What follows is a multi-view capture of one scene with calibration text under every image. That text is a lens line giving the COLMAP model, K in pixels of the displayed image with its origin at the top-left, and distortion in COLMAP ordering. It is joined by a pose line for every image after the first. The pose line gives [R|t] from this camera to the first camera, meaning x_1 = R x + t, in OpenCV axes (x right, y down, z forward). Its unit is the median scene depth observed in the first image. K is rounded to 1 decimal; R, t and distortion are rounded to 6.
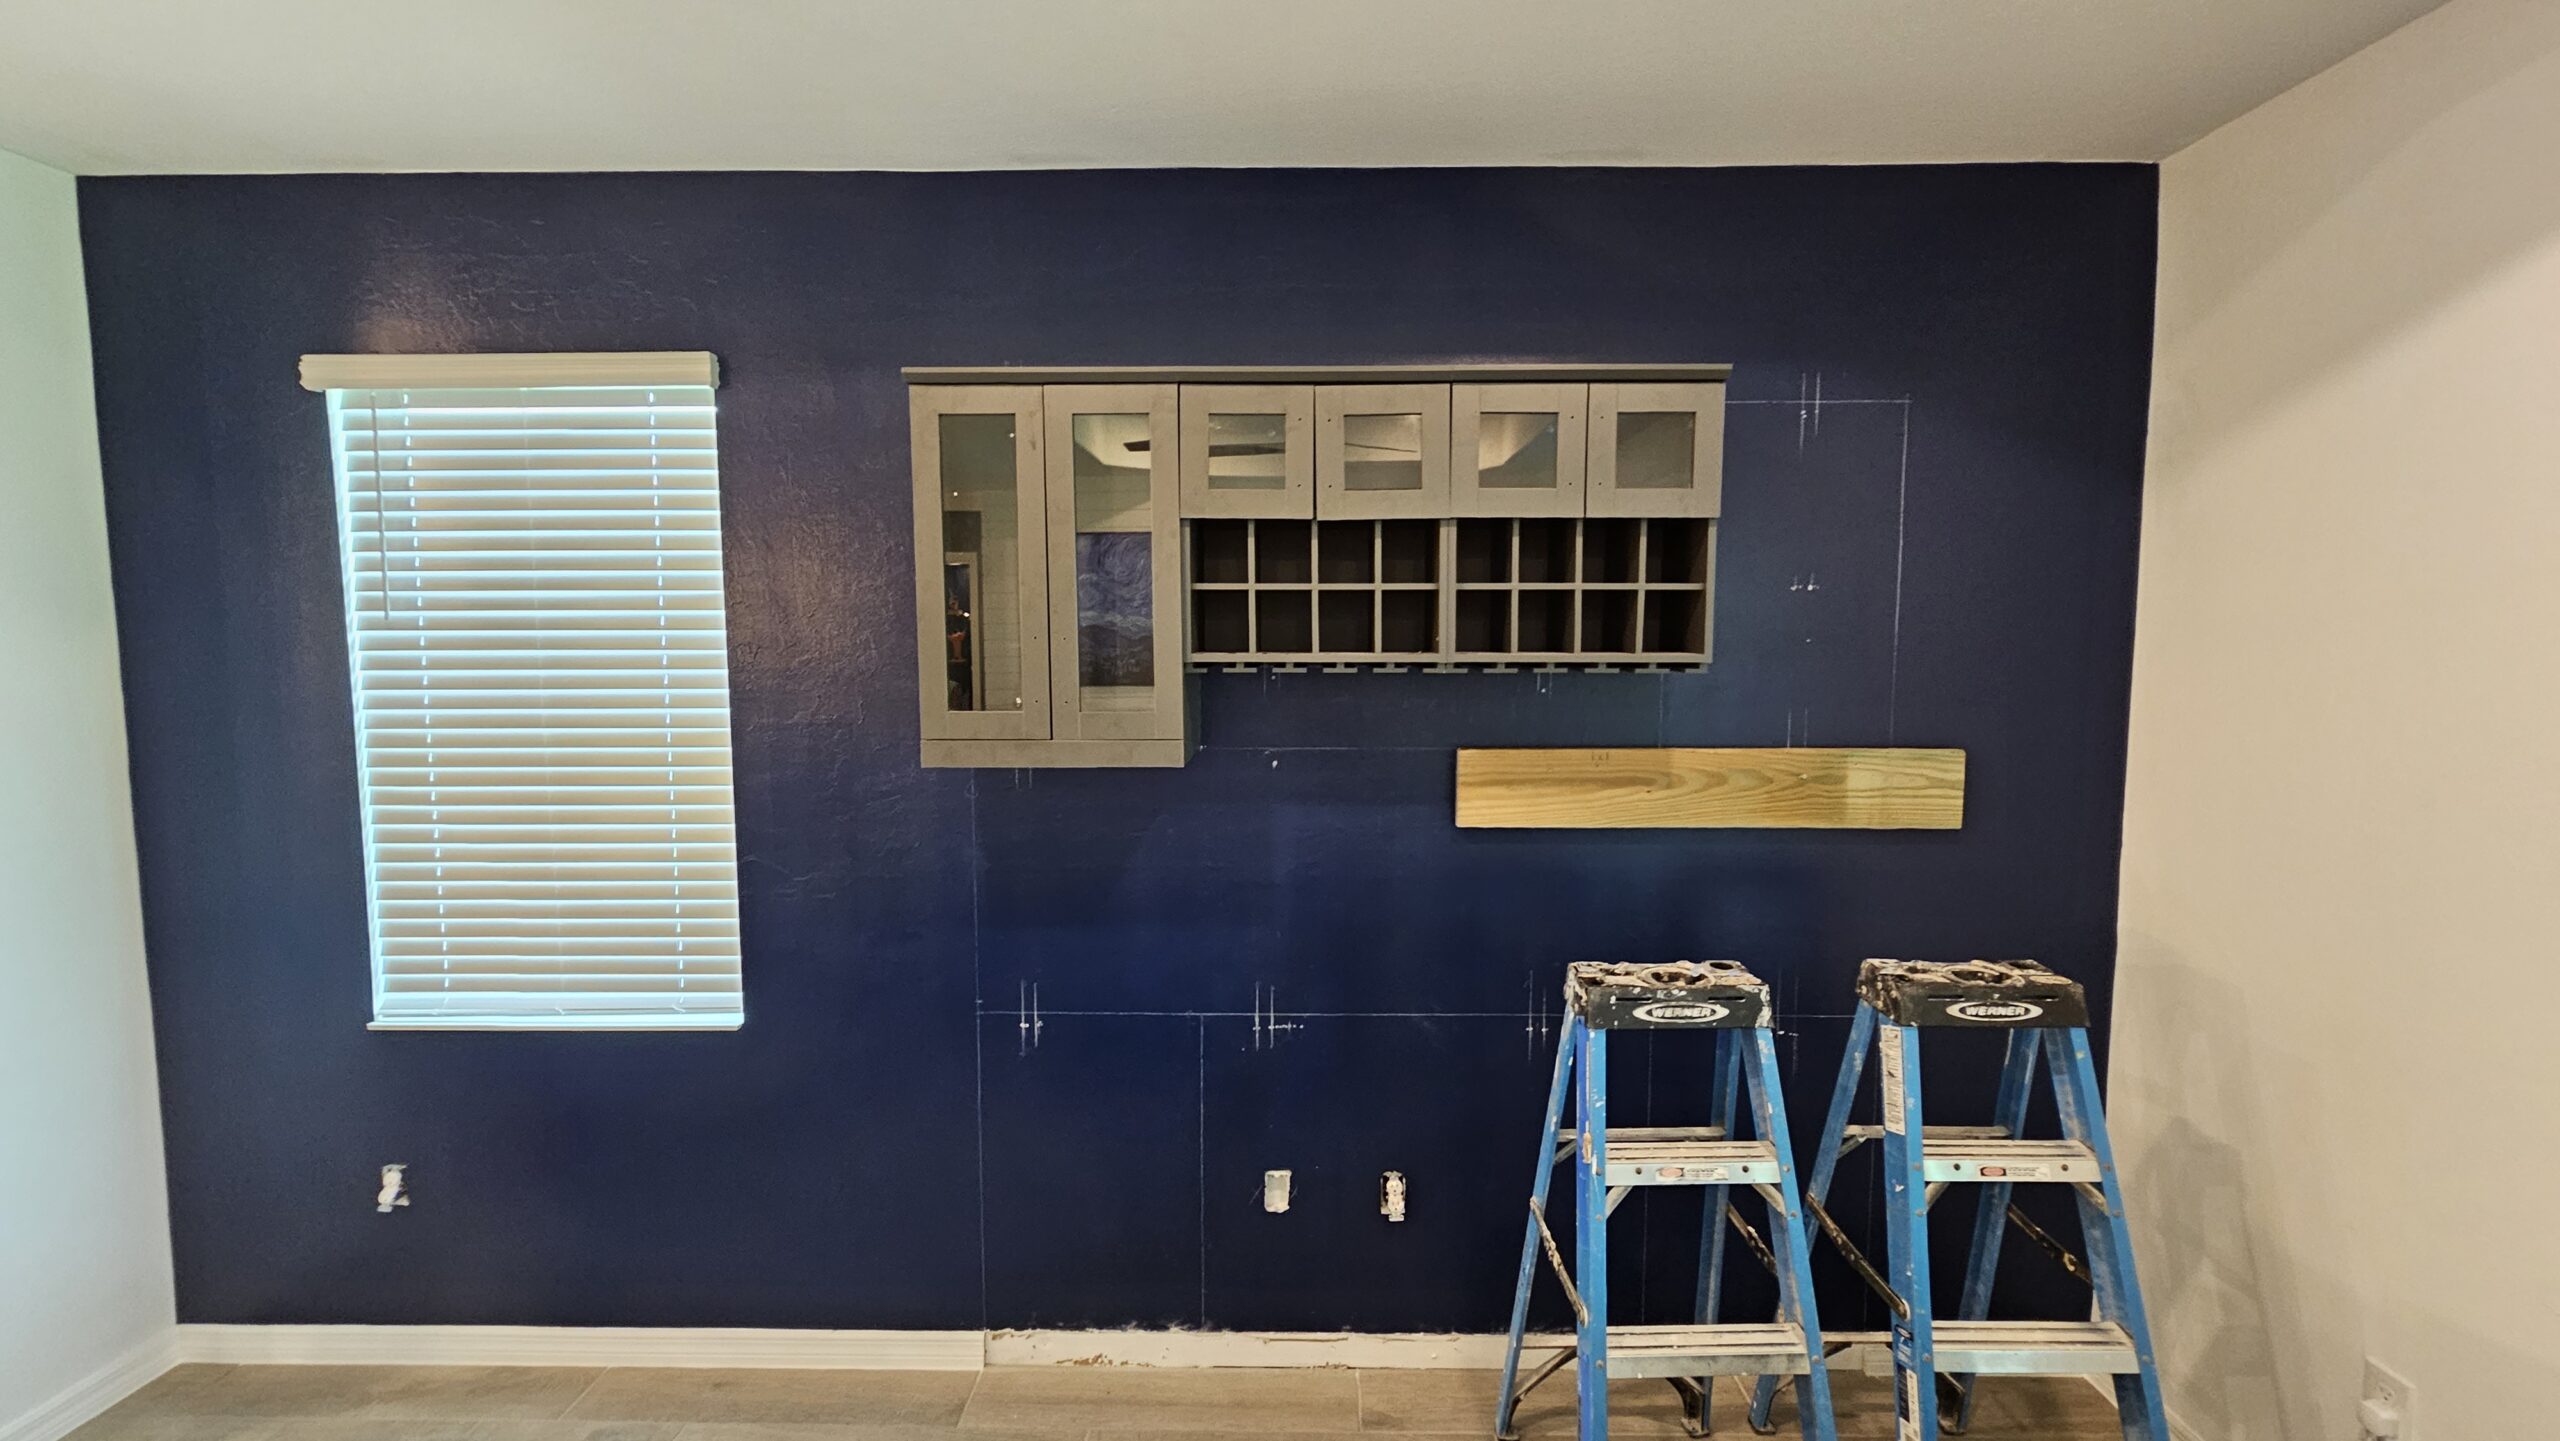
lens RADIAL K [[1054.4, 0, 1289.2], [0, 1054.4, 721.8], [0, 0, 1]] dist [-0.000875, 0.000073]
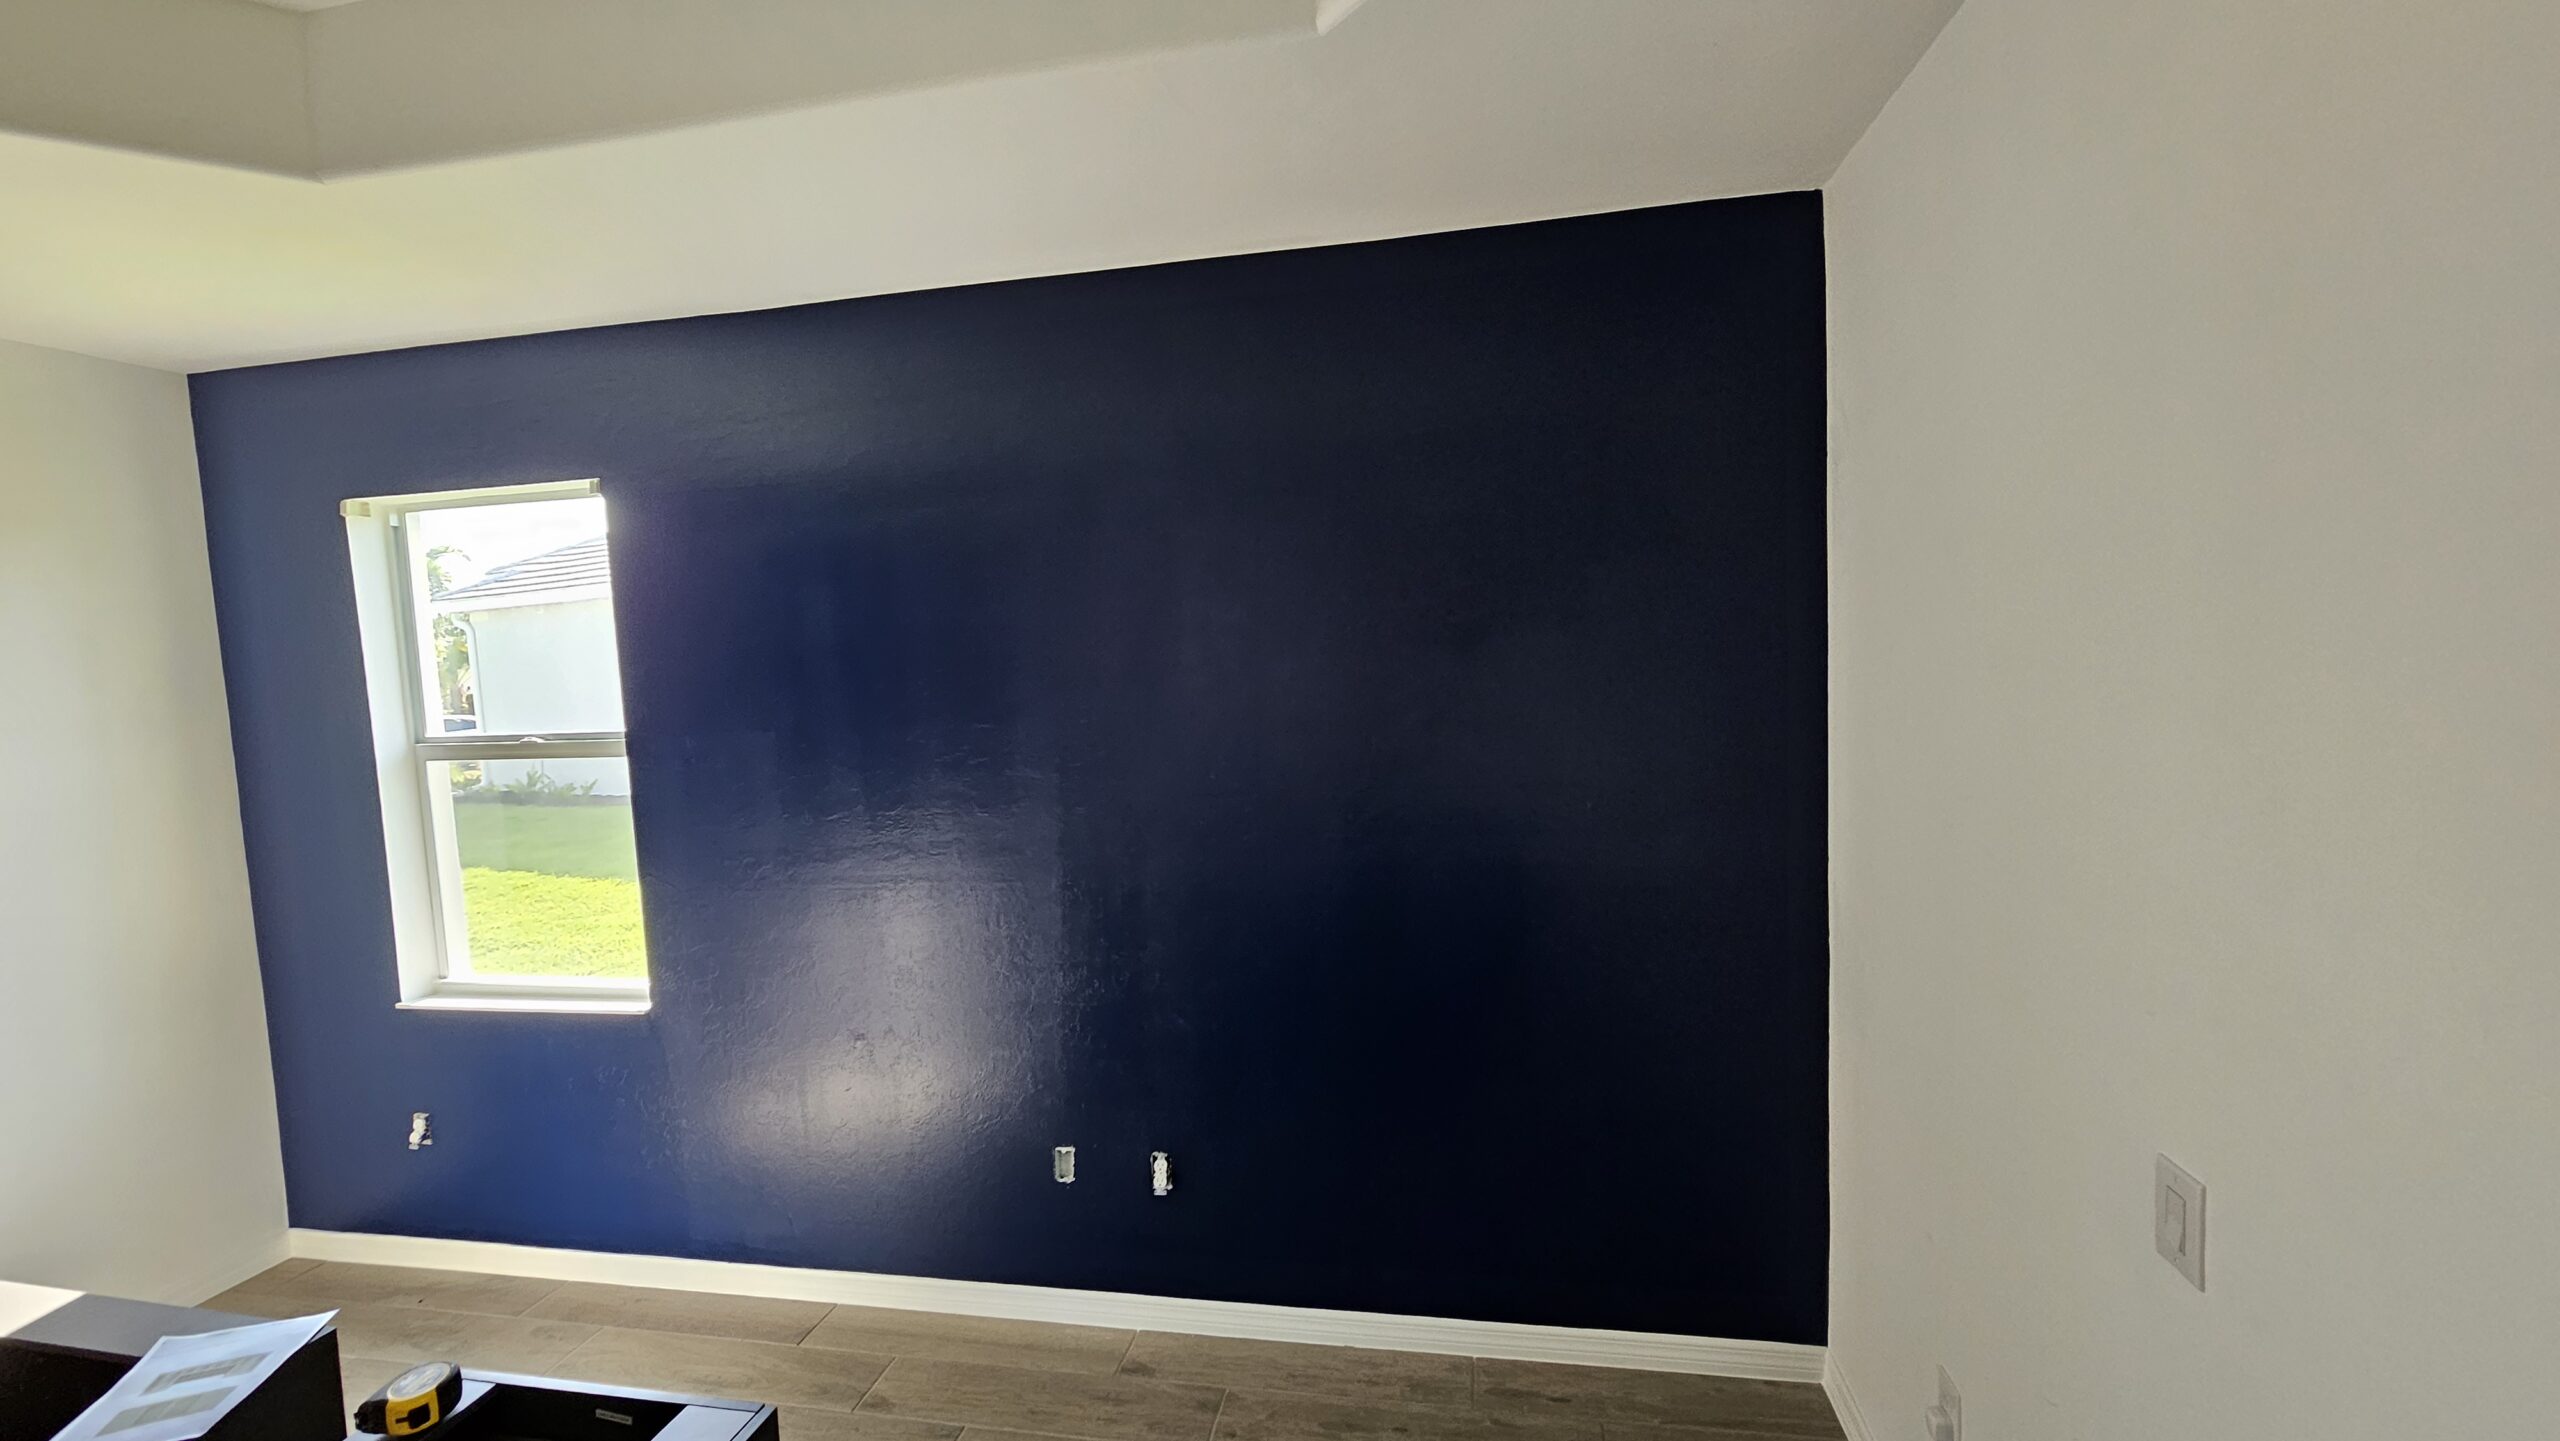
lens RADIAL K [[1054.4, 0, 1289.2], [0, 1054.4, 721.8], [0, 0, 1]] dist [-0.000875, 0.000073]
pose [[0.984221, -0.027874, -0.174736, 0.453709], [0.028468, 0.999594, 0.000890, -0.031246], [0.174640, -0.005850, 0.984615, -0.085696]]
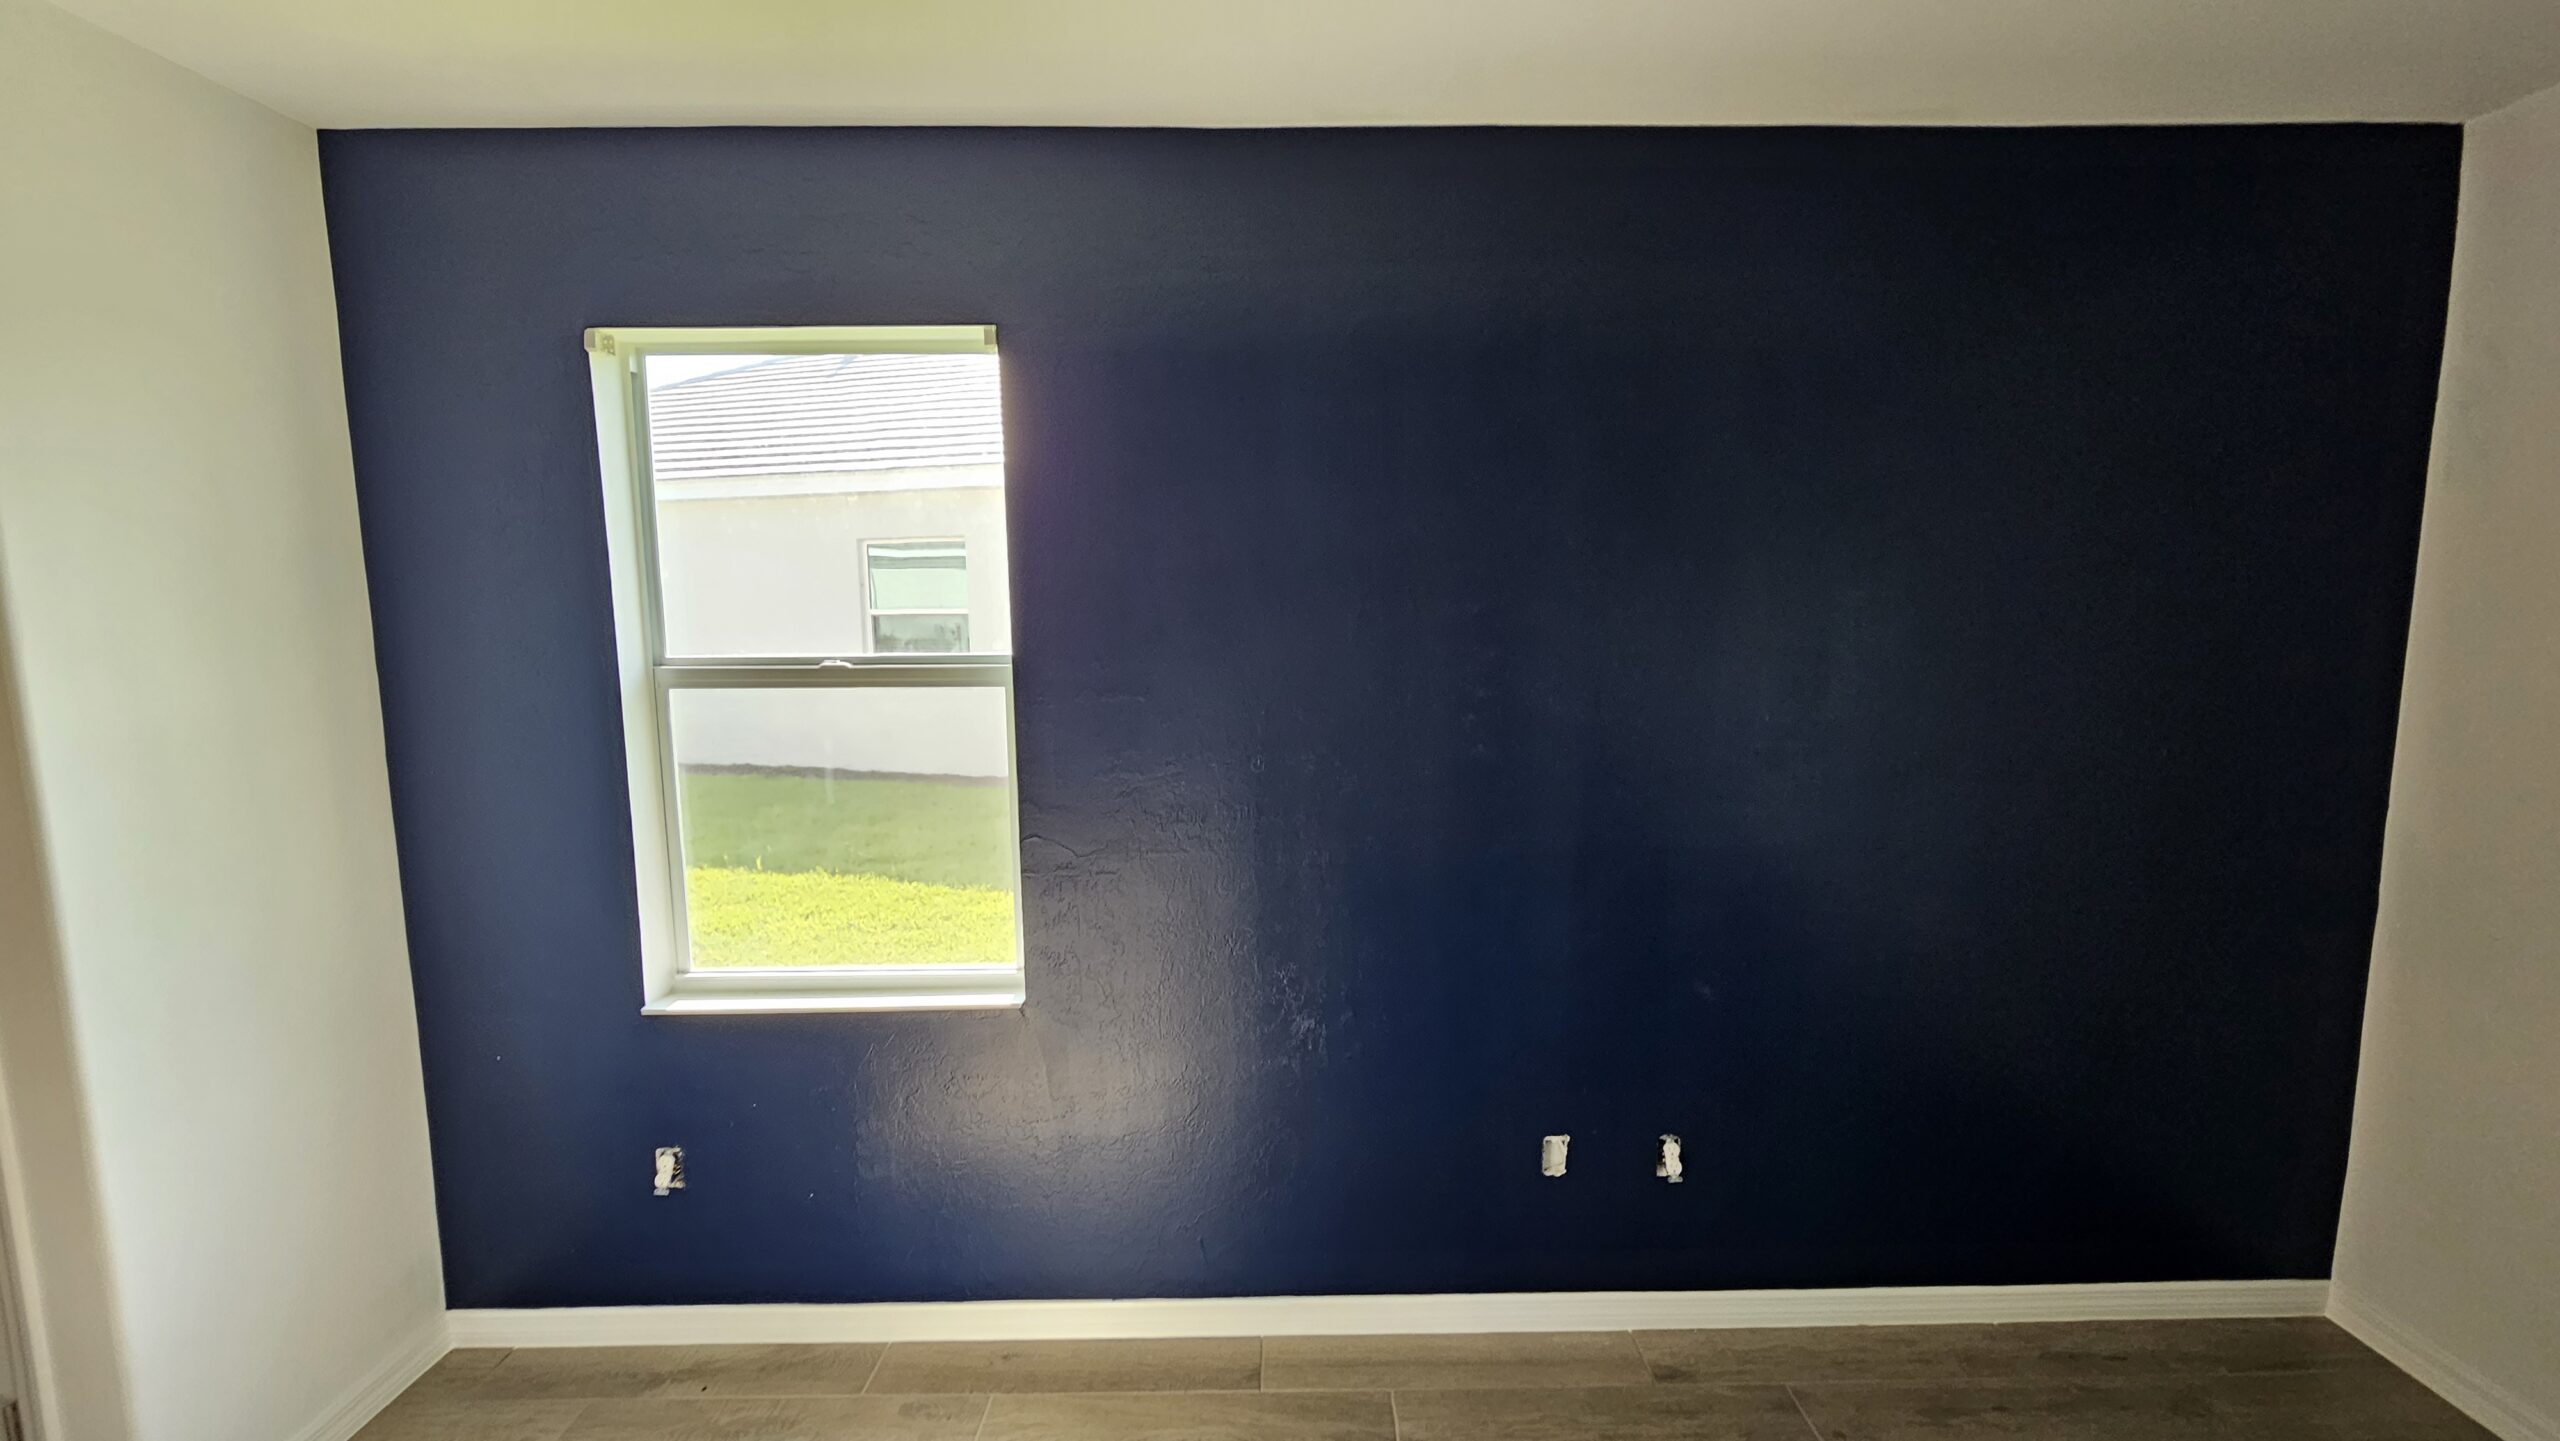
lens RADIAL K [[1045.0, 0, 1288.0], [0, 1045.0, 736.5], [0, 0, 1]] dist [0.001060, -0.000443]
pose [[0.999623, -0.009831, 0.025620, -0.297079], [0.008831, 0.999205, 0.038864, -0.000468], [-0.025981, -0.038623, 0.998916, 0.016020]]
